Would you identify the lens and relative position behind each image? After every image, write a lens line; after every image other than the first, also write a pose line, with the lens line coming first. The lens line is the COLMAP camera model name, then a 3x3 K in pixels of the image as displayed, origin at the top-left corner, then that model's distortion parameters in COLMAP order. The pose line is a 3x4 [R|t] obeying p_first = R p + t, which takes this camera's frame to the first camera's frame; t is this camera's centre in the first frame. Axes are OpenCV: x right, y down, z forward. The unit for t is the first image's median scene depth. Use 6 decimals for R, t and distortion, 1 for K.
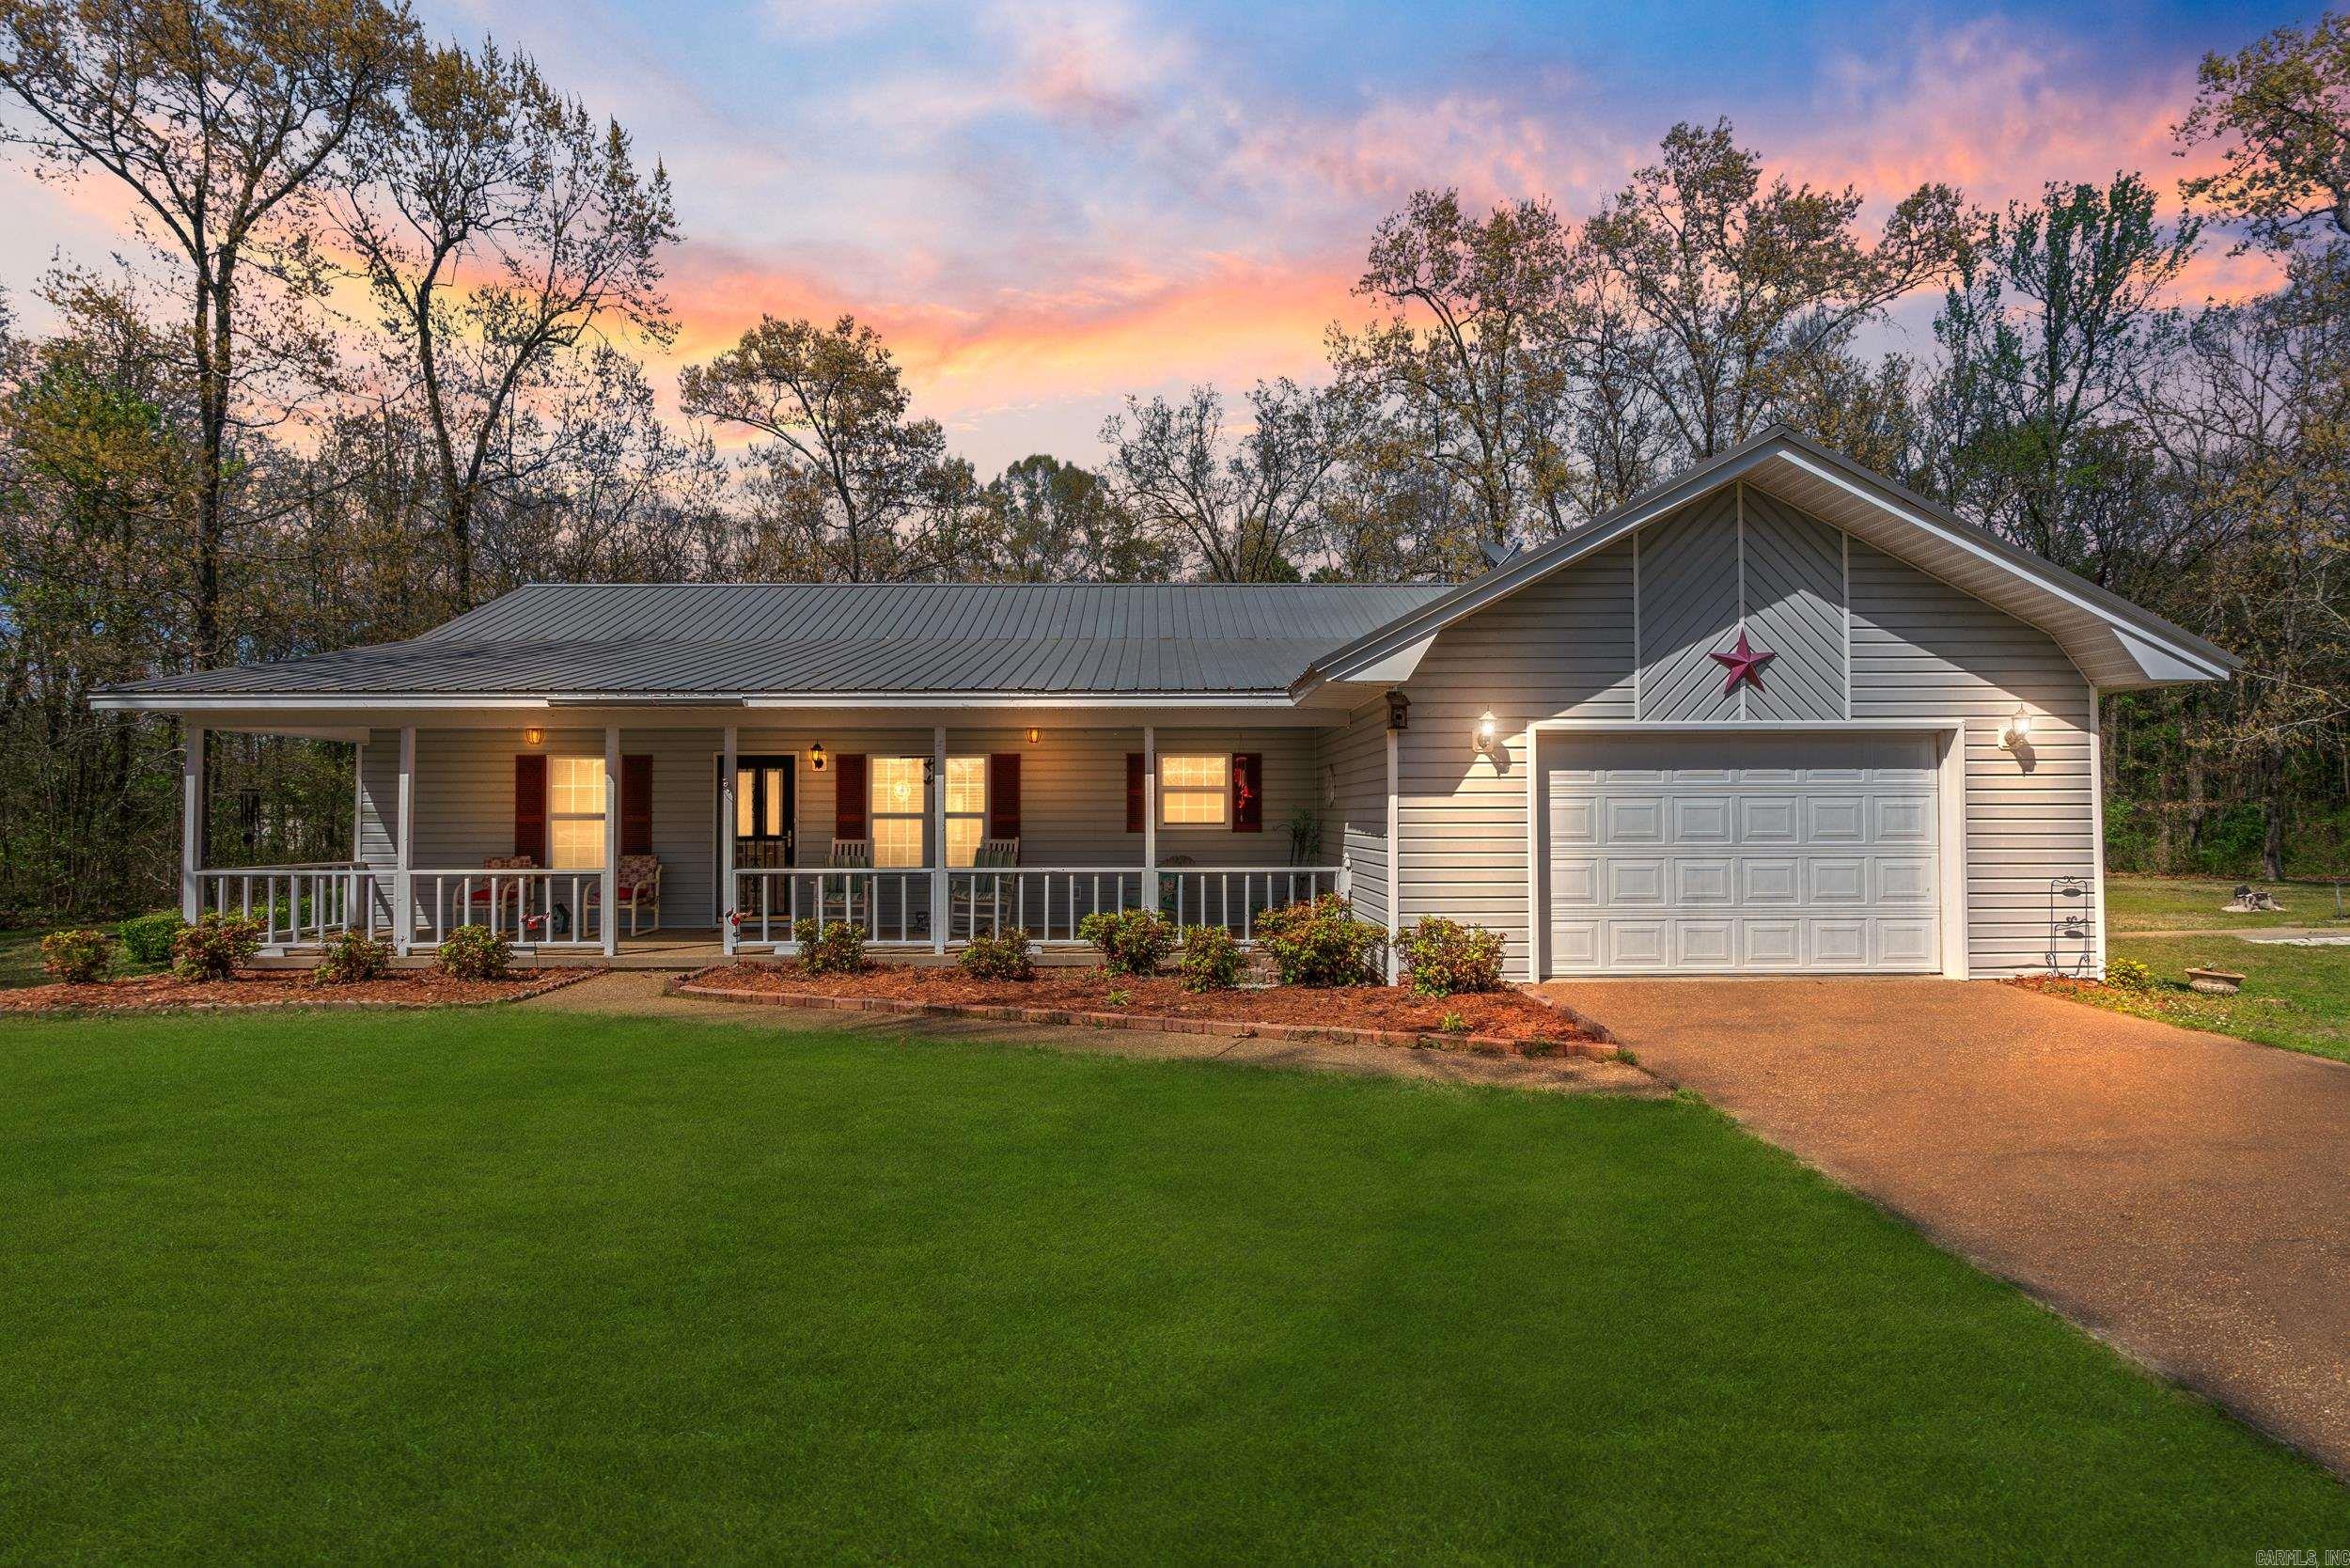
lens RADIAL K [[1101.5, 0, 1185.8], [0, 1101.5, 773.9], [0, 0, 1]] dist [-0.017069, 0.000919]
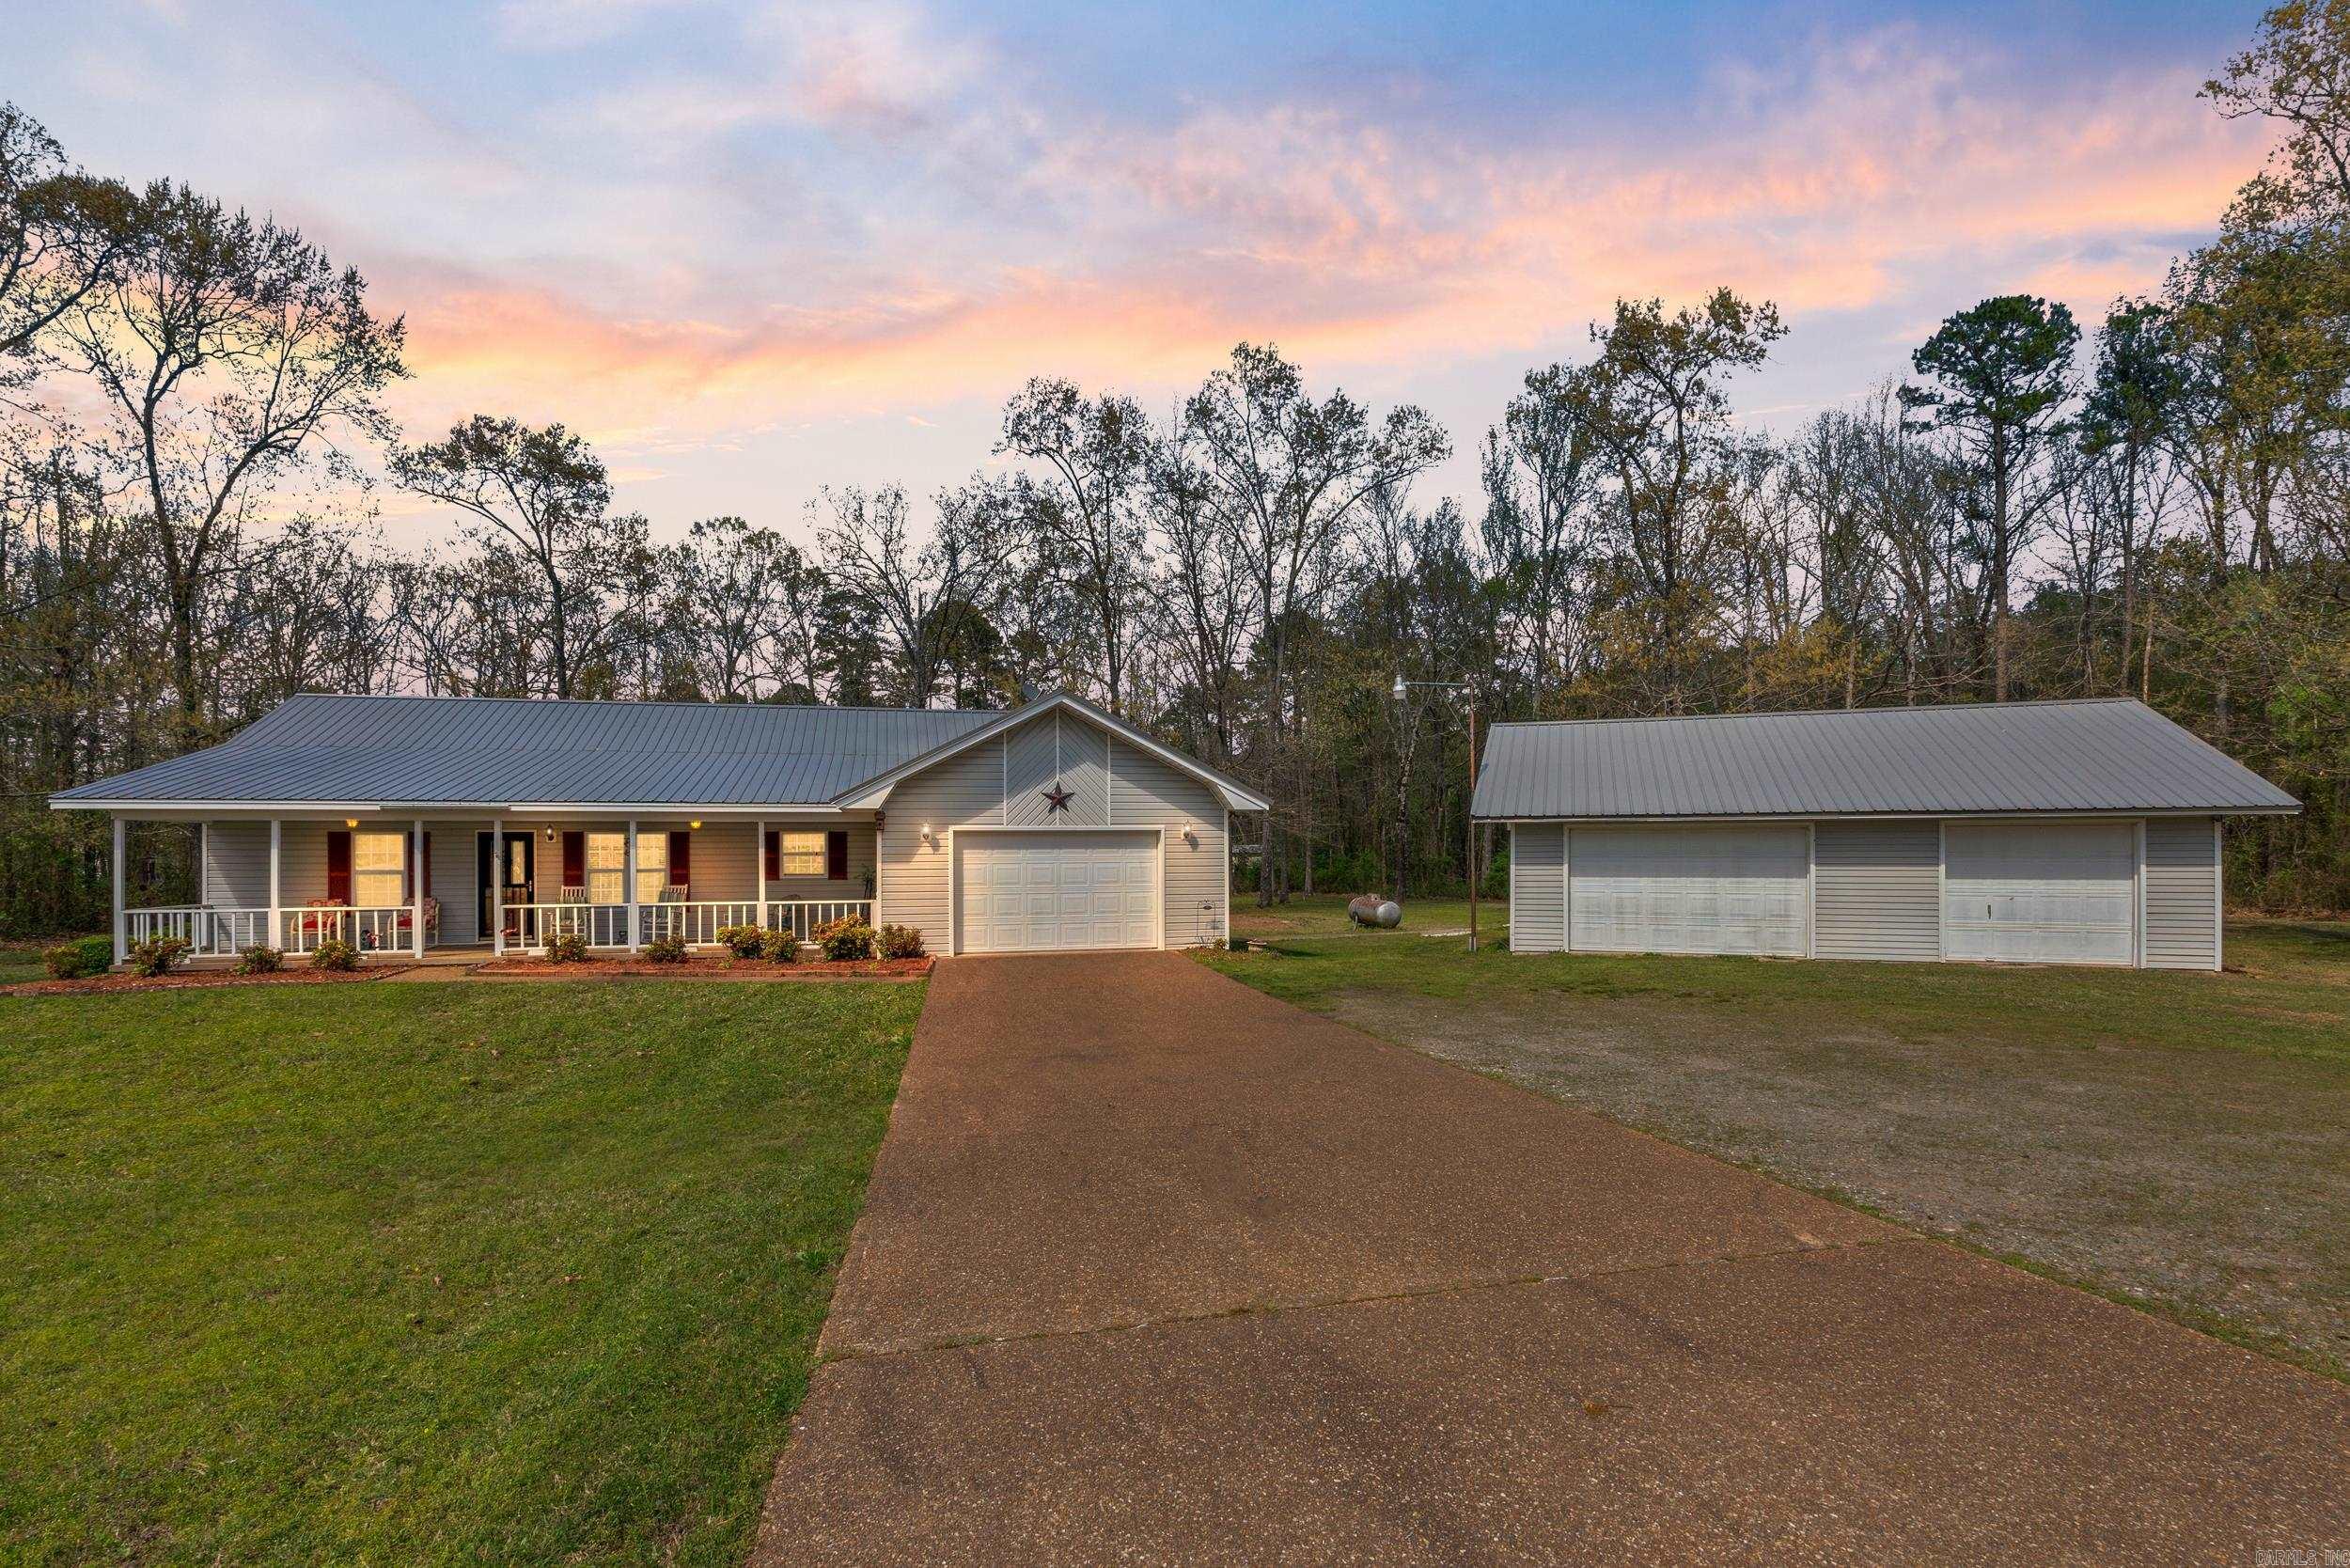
lens RADIAL K [[1101.5, 0, 1155.3], [0, 1101.5, 799.1], [0, 0, 1]] dist [-0.017069, 0.000919]
pose [[0.976266, 0.009167, 0.216382, 0.192080], [-0.005847, 0.999855, -0.015979, -0.052013], [-0.216497, 0.014334, 0.976178, -0.821081]]
